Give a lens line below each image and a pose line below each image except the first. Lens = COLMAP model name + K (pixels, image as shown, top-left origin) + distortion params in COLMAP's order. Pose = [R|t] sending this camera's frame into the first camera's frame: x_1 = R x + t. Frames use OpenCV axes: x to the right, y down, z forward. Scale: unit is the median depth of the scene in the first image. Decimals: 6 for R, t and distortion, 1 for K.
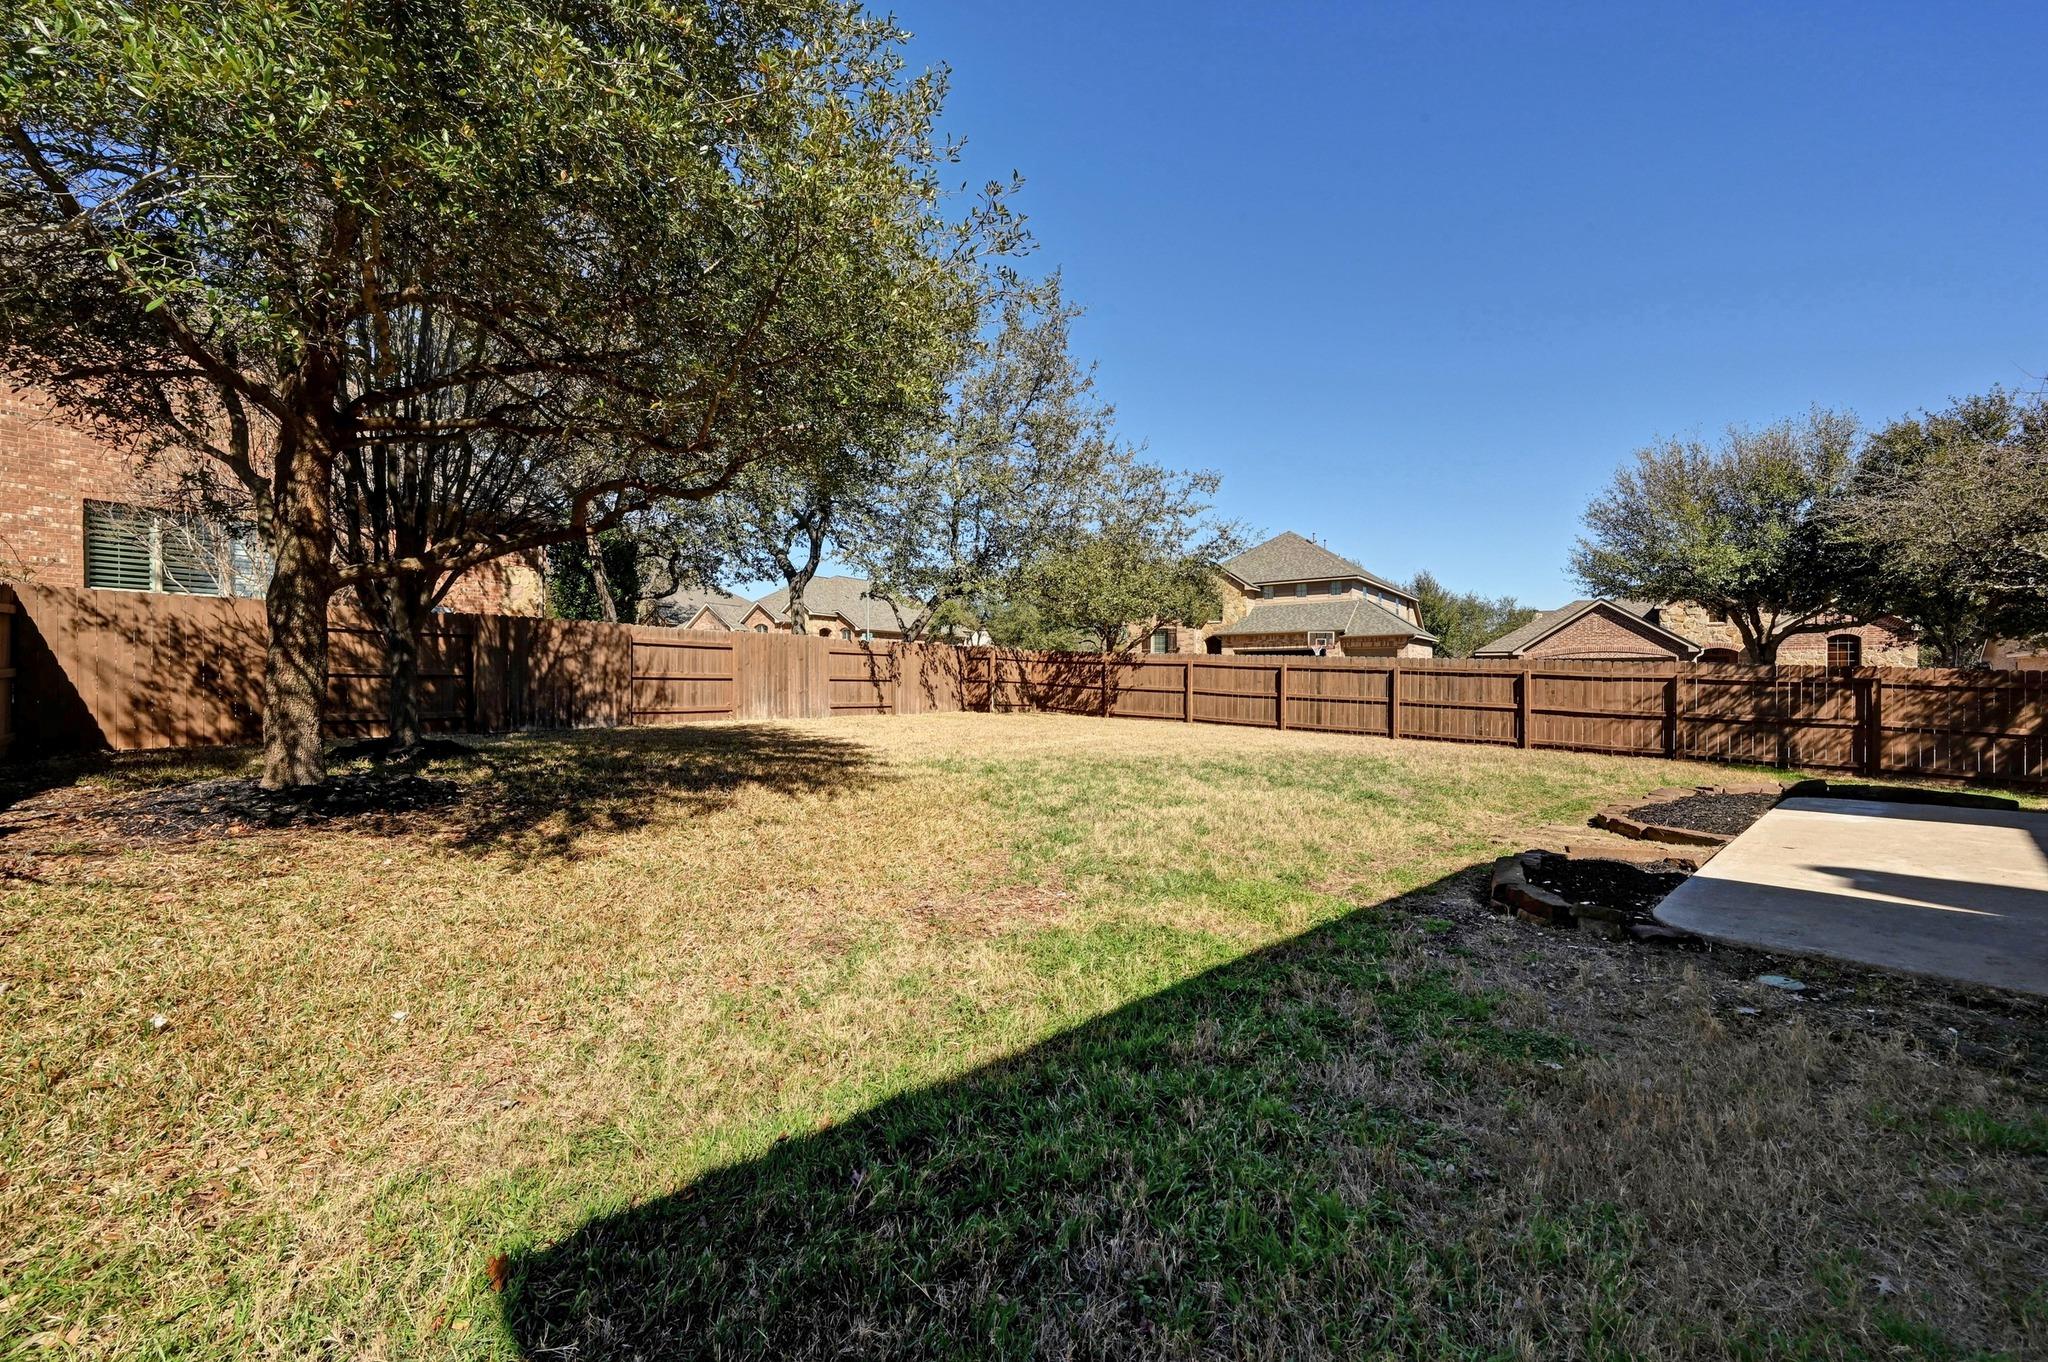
lens RADIAL K [[820.3, 0, 1023.0], [0, 820.3, 678.6], [0, 0, 1]] dist [0.000476, 0.000032]
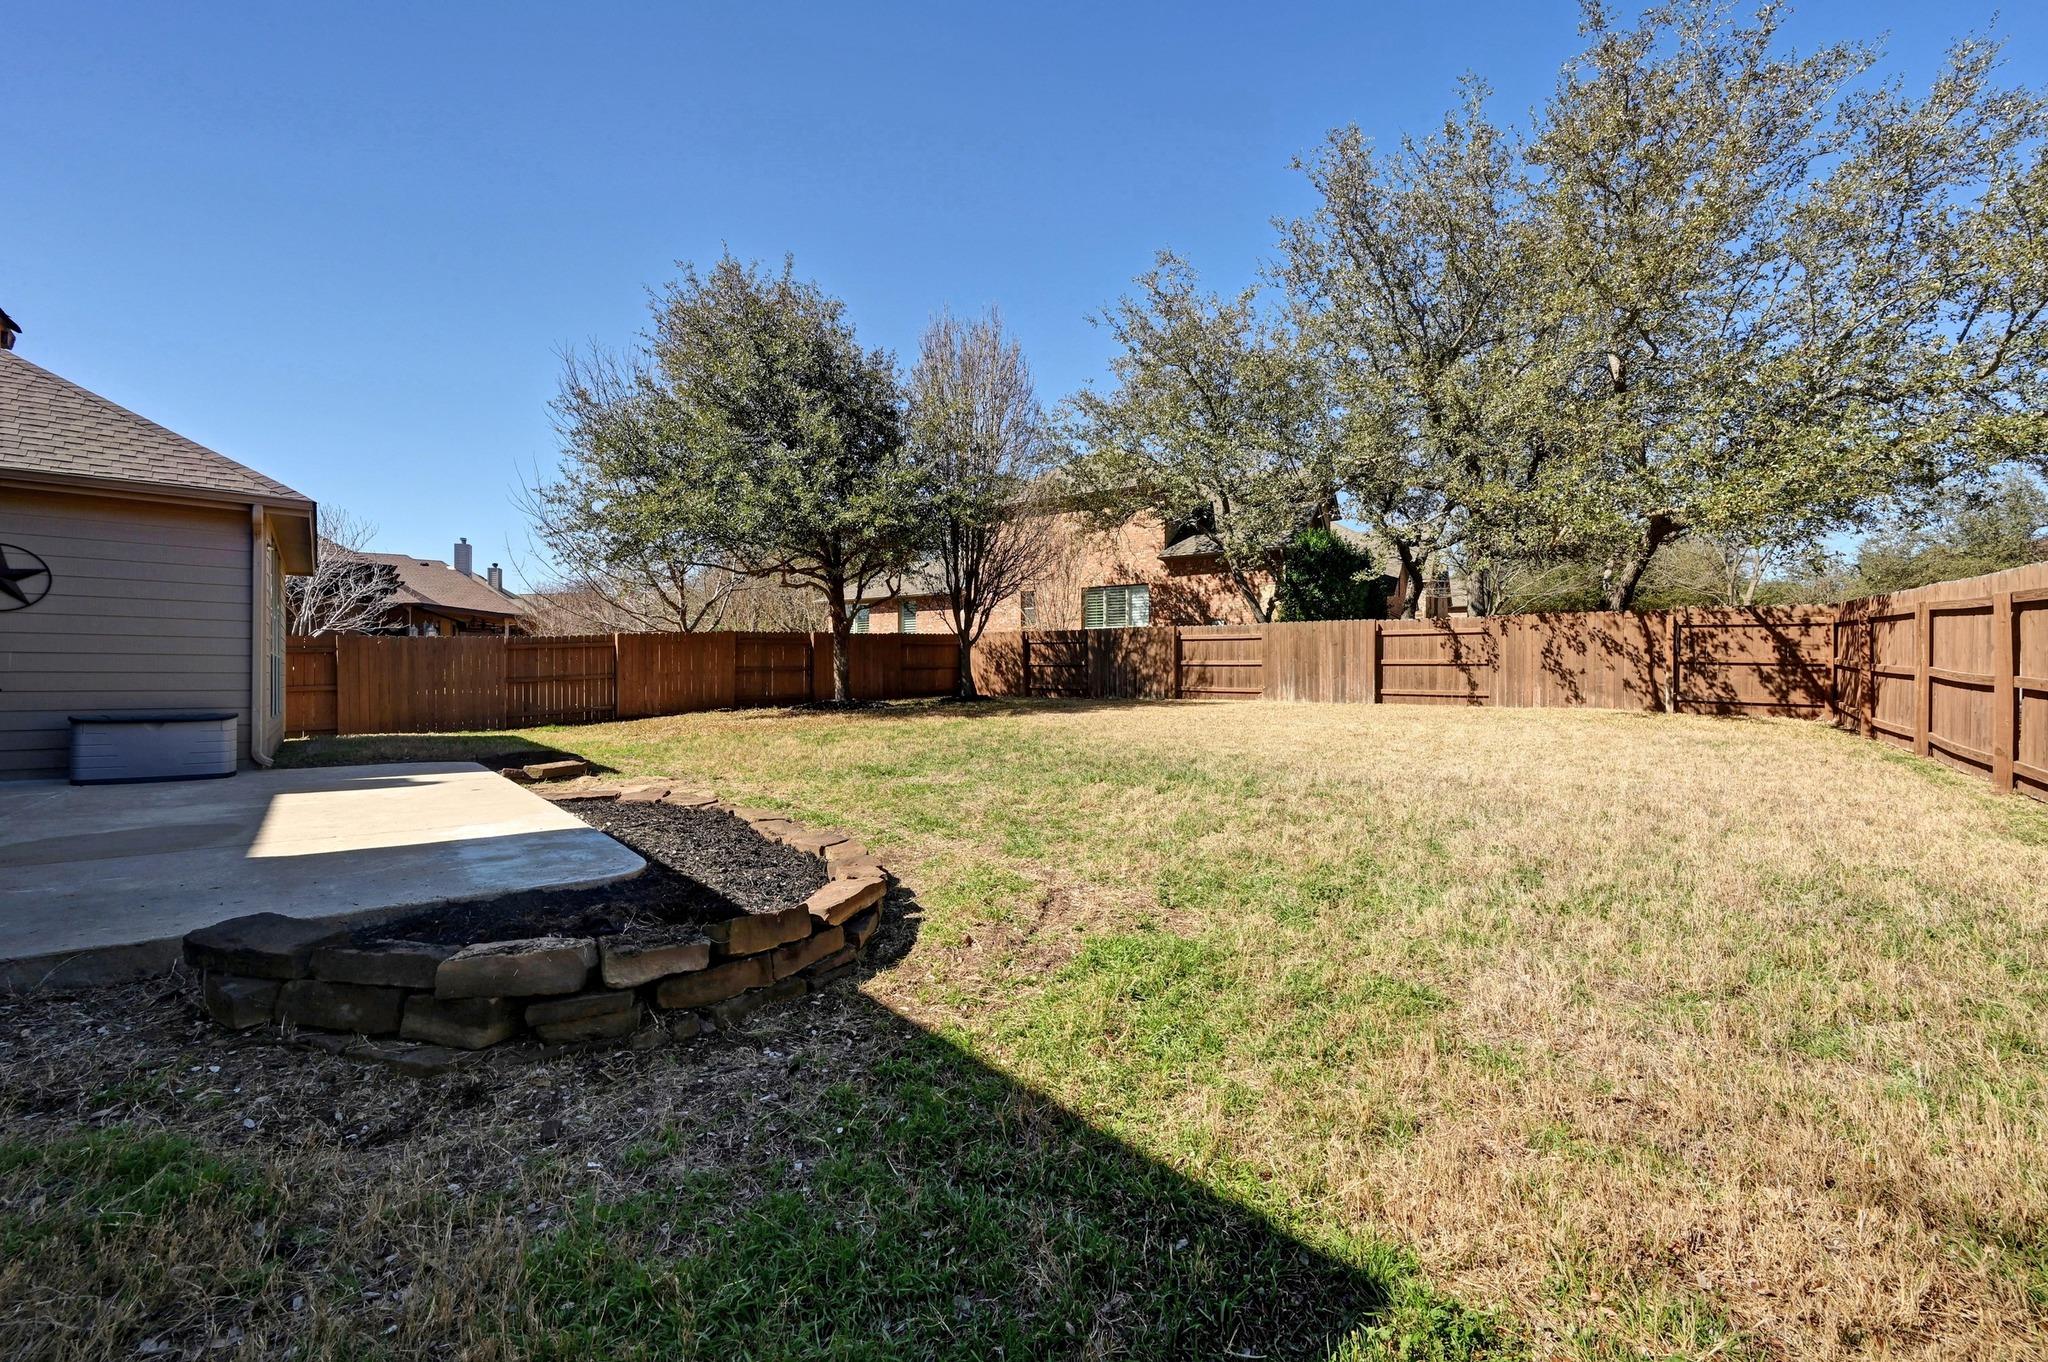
lens RADIAL K [[821.0, 0, 1023.1], [0, 821.0, 680.8], [0, 0, 1]] dist [0.002442, 0.002695]
pose [[-0.057342, -0.000832, -0.998354, 0.776149], [-0.001699, 0.999998, -0.000736, 0.023023], [0.998353, 0.001654, -0.057343, 0.690463]]
